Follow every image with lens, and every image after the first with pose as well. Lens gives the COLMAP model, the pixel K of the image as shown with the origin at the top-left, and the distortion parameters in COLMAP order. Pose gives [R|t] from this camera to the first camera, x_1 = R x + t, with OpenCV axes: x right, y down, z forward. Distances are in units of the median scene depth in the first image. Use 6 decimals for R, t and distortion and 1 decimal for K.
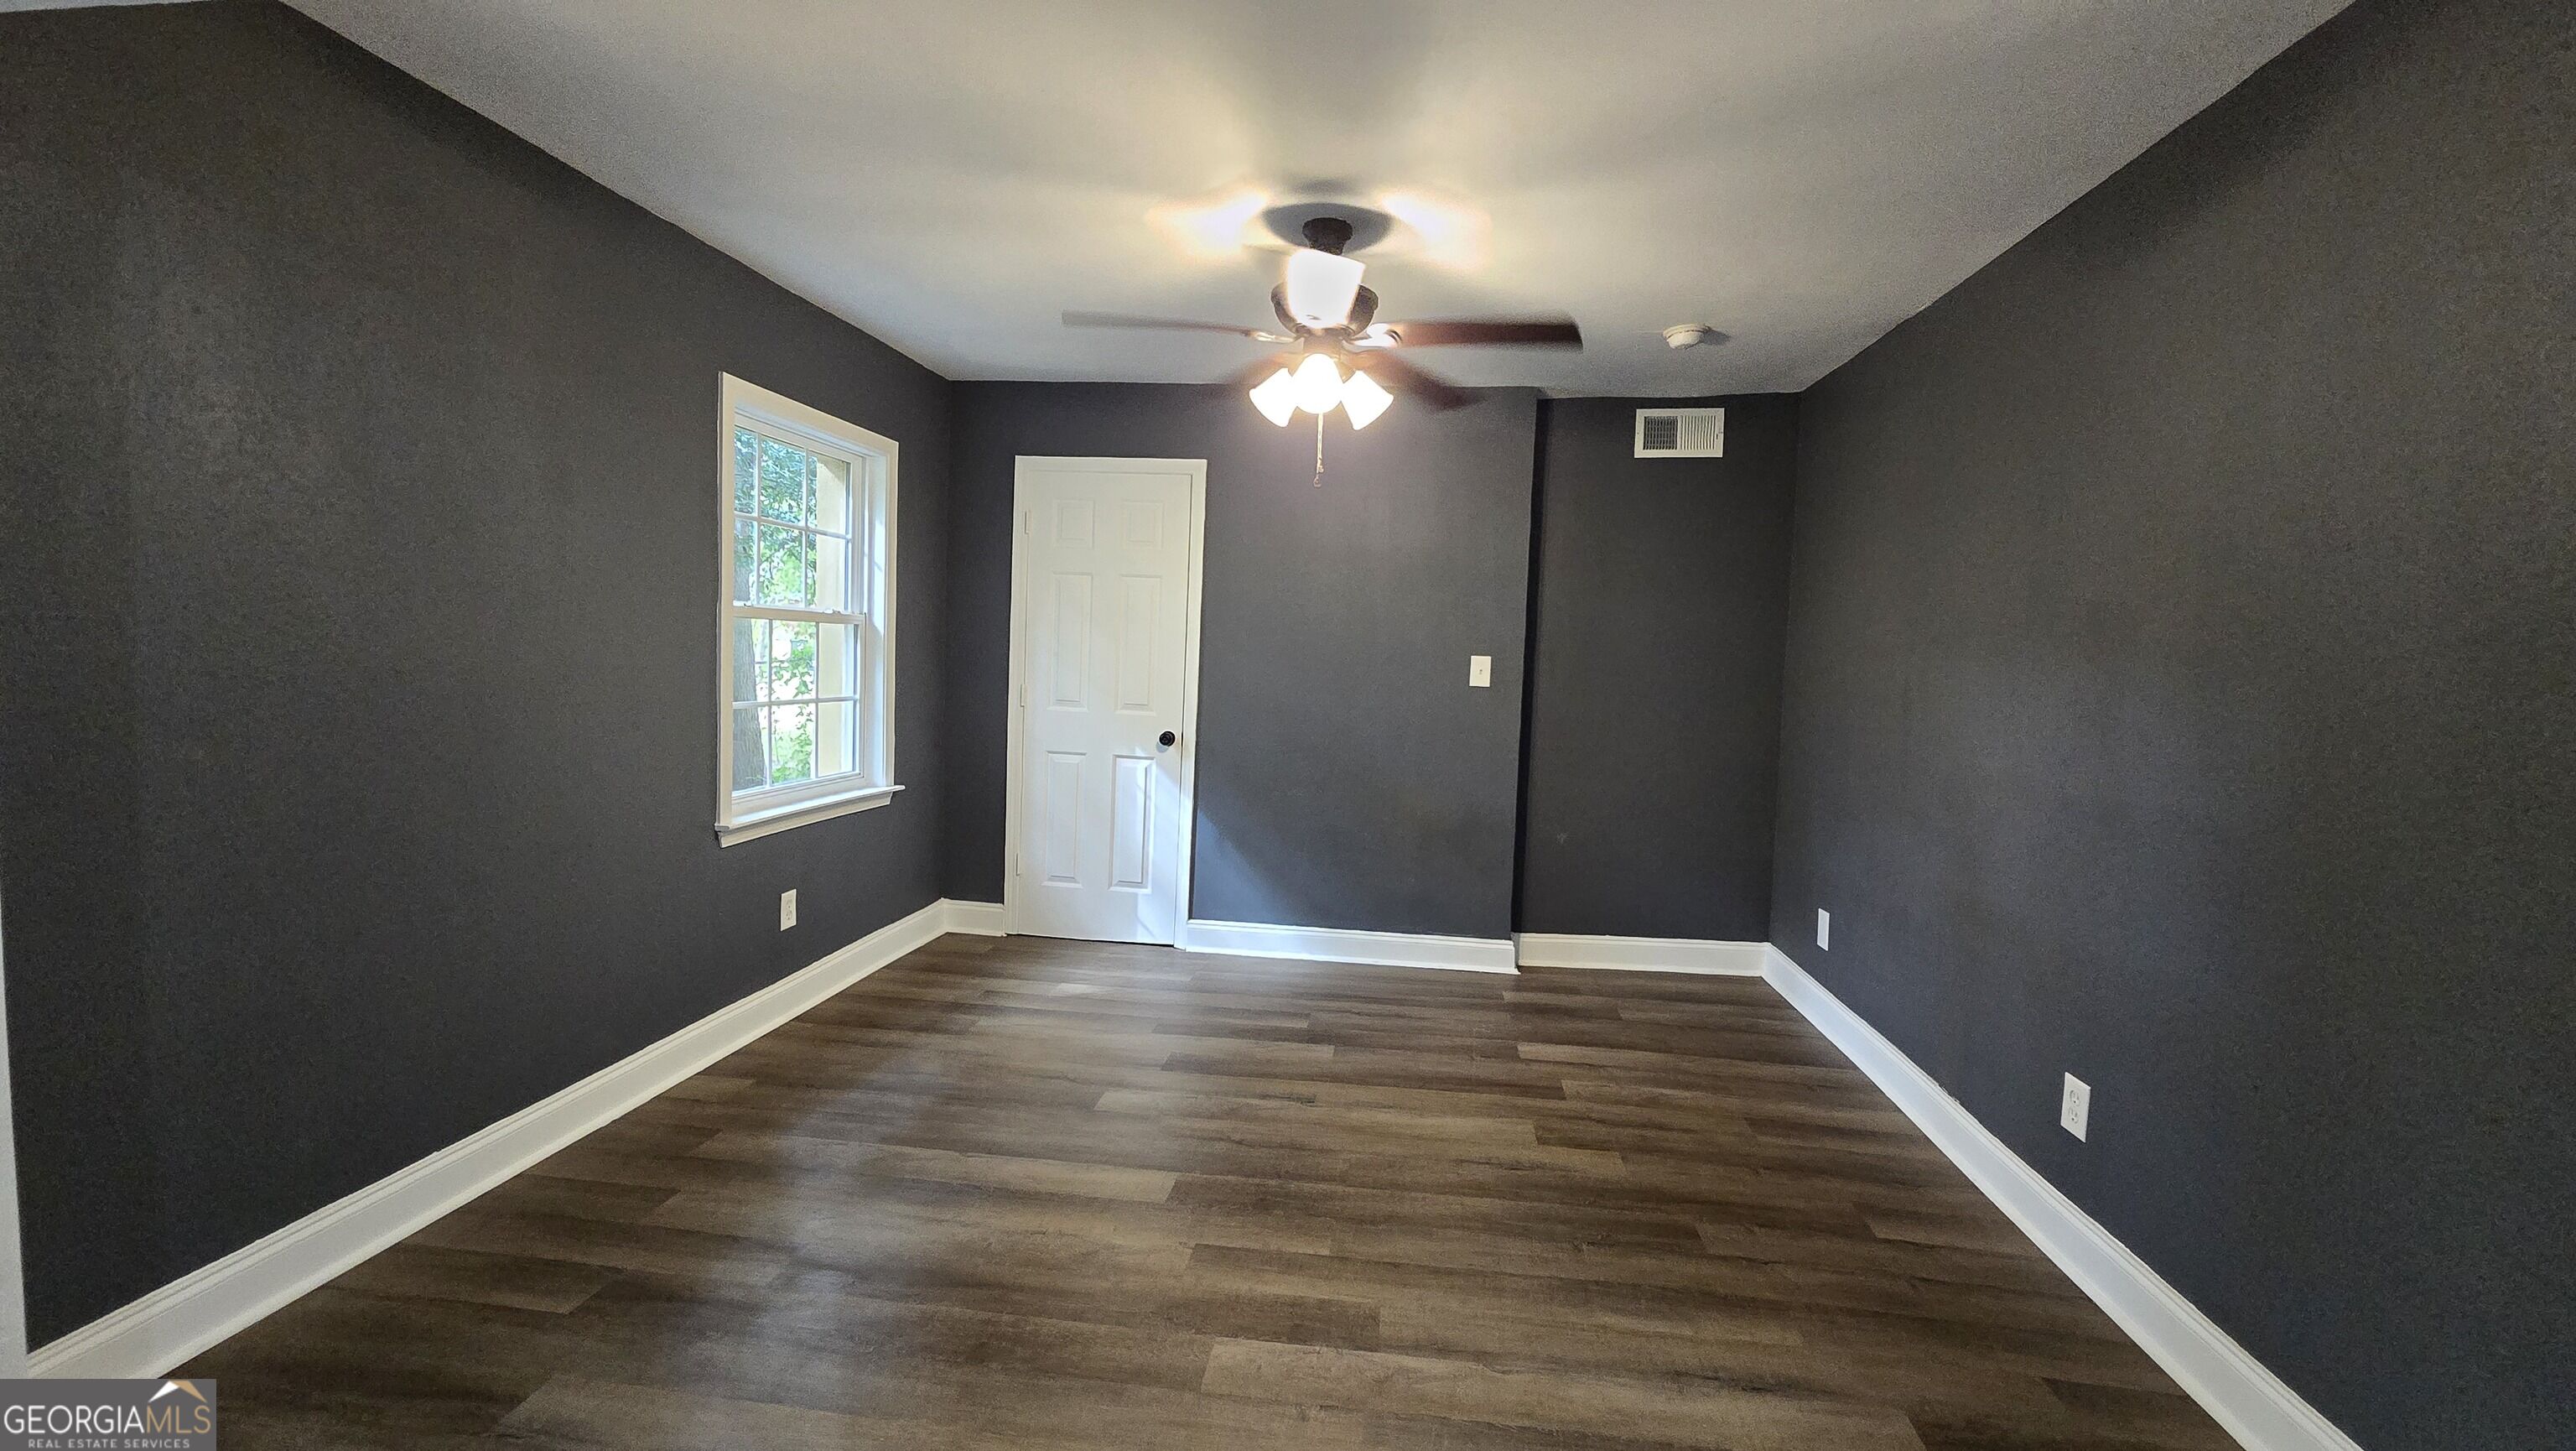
lens RADIAL K [[1050.3, 0, 1296.1], [0, 1050.3, 709.4], [0, 0, 1]] dist [-0.001719, -0.000109]
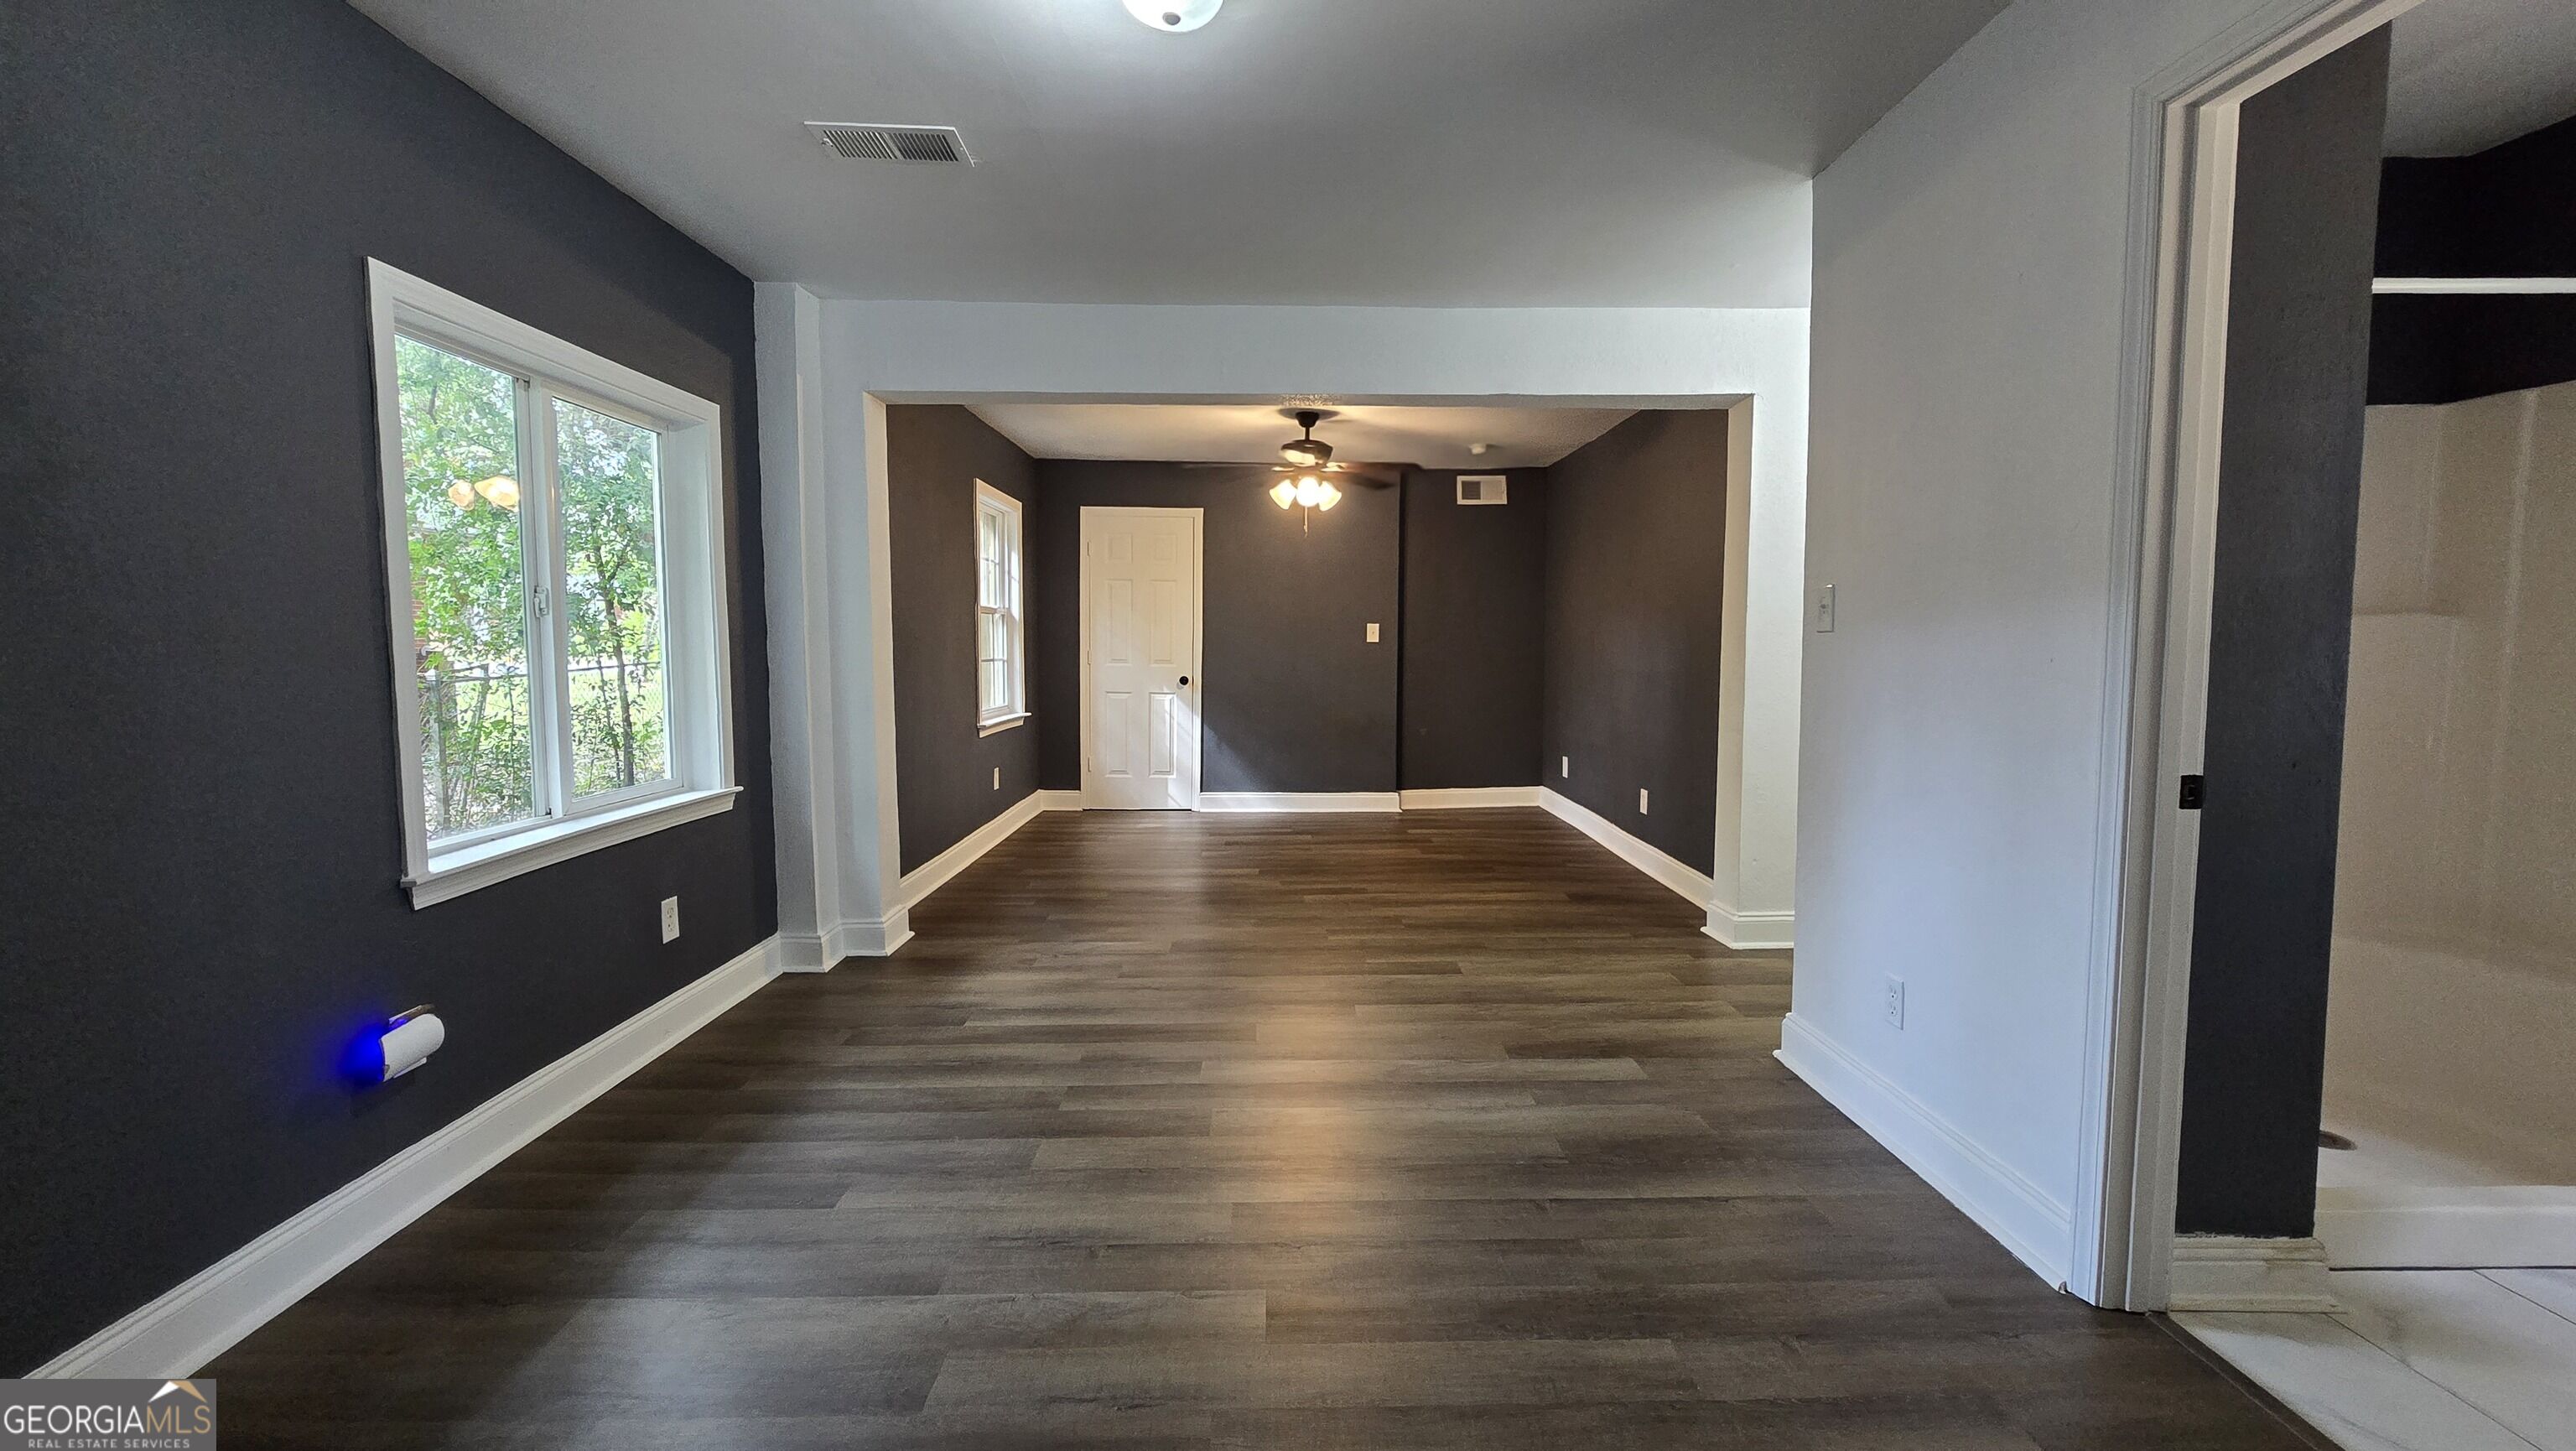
lens RADIAL K [[1037.7, 0, 1312.8], [0, 1037.7, 719.3], [0, 0, 1]] dist [0.001429, 0.000097]
pose [[0.987932, -0.040856, 0.149399, -0.172267], [0.038297, 0.999067, 0.019966, 0.064644], [-0.150076, -0.014003, 0.988575, -0.624941]]
